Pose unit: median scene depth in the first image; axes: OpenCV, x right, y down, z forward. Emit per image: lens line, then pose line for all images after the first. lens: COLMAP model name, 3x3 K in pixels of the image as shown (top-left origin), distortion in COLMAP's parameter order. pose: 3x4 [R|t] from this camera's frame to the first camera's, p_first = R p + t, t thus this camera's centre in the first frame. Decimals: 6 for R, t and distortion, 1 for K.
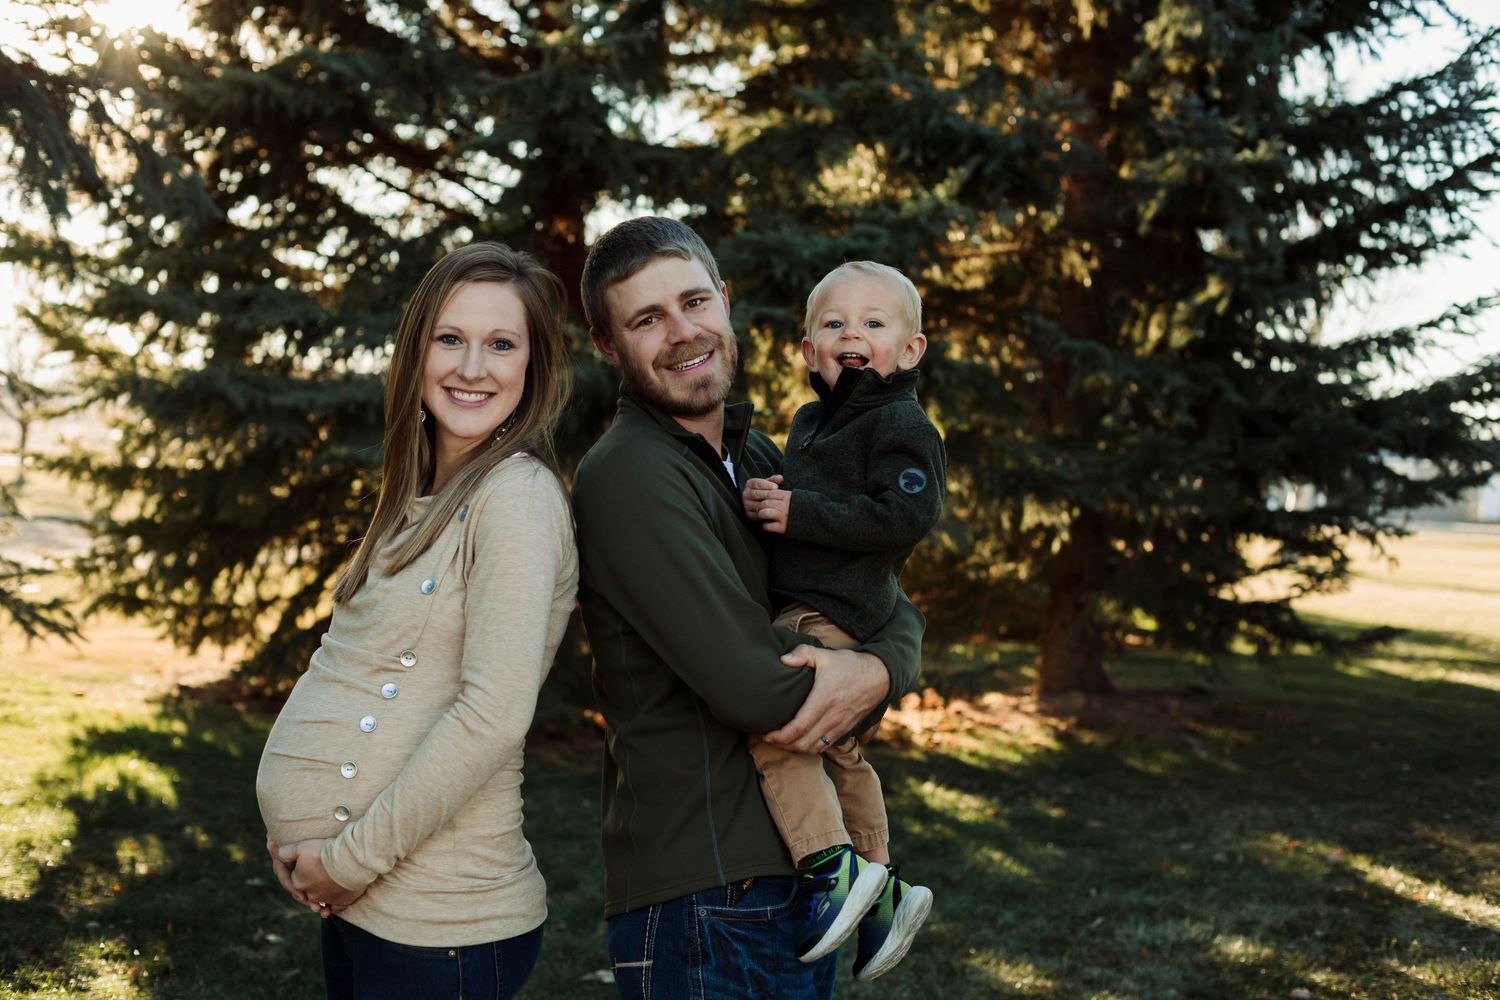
lens RADIAL K [[2181.2, 0, 725.3], [0, 2181.2, 497.5], [0, 0, 1]] dist [-0.112669, 0.031412]
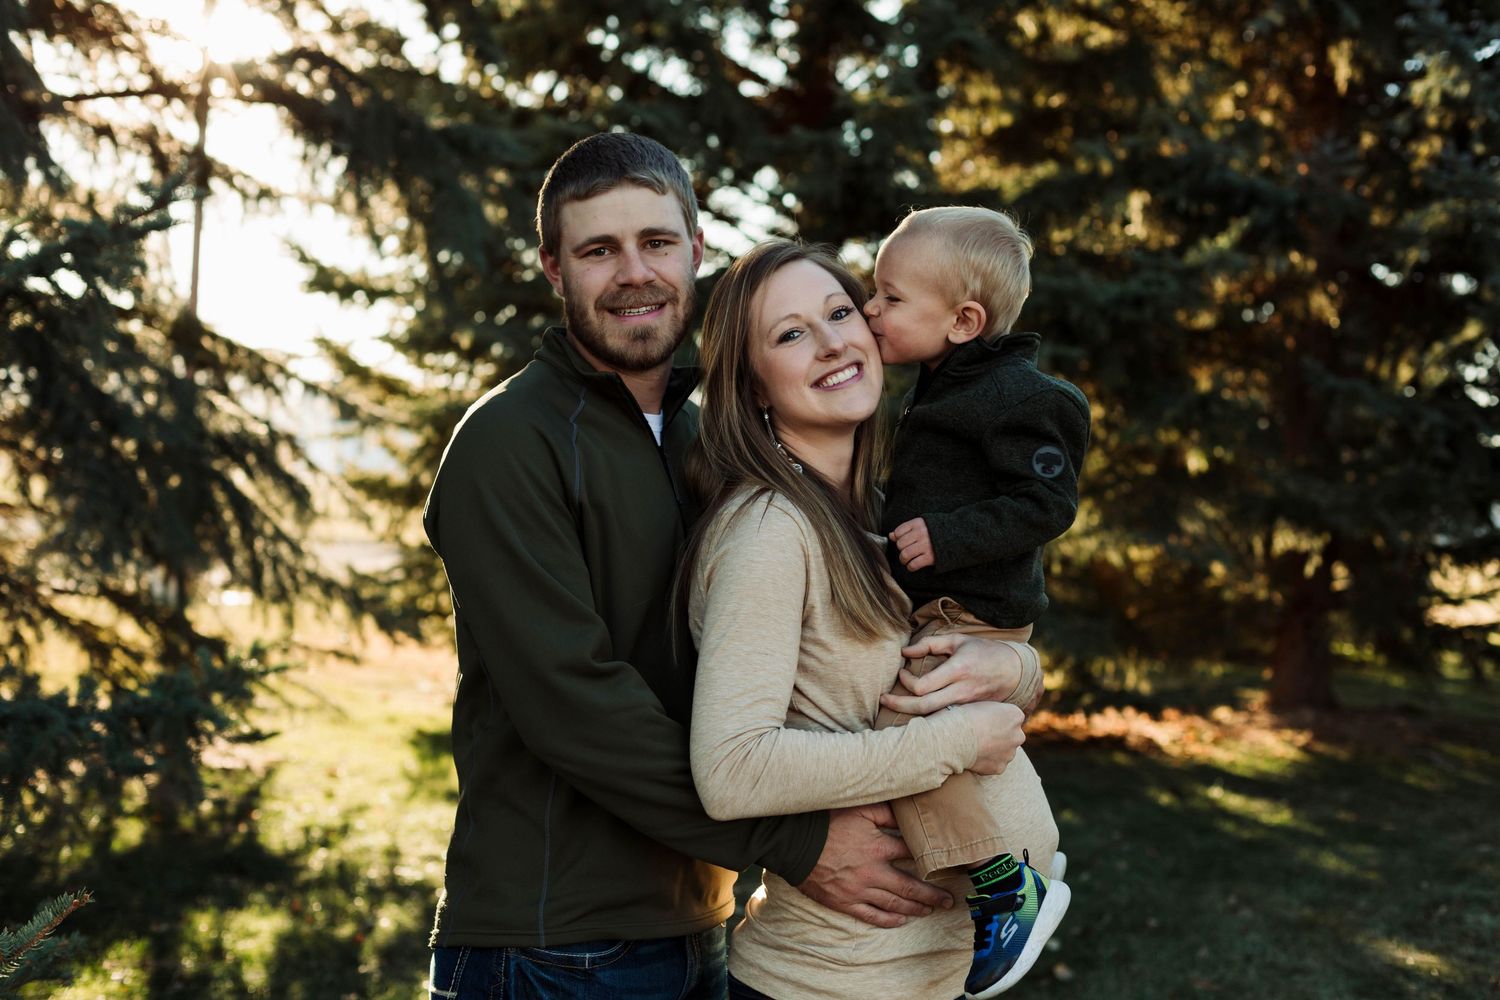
lens RADIAL K [[2180.8, 0, 745.9], [0, 2180.8, 484.7], [0, 0, 1]] dist [0.009304, -0.063440]
pose [[0.999575, 0.007812, -0.028091, -0.093835], [-0.008207, 0.999869, -0.013970, -0.002125], [0.027978, 0.014195, 0.999508, -0.079071]]
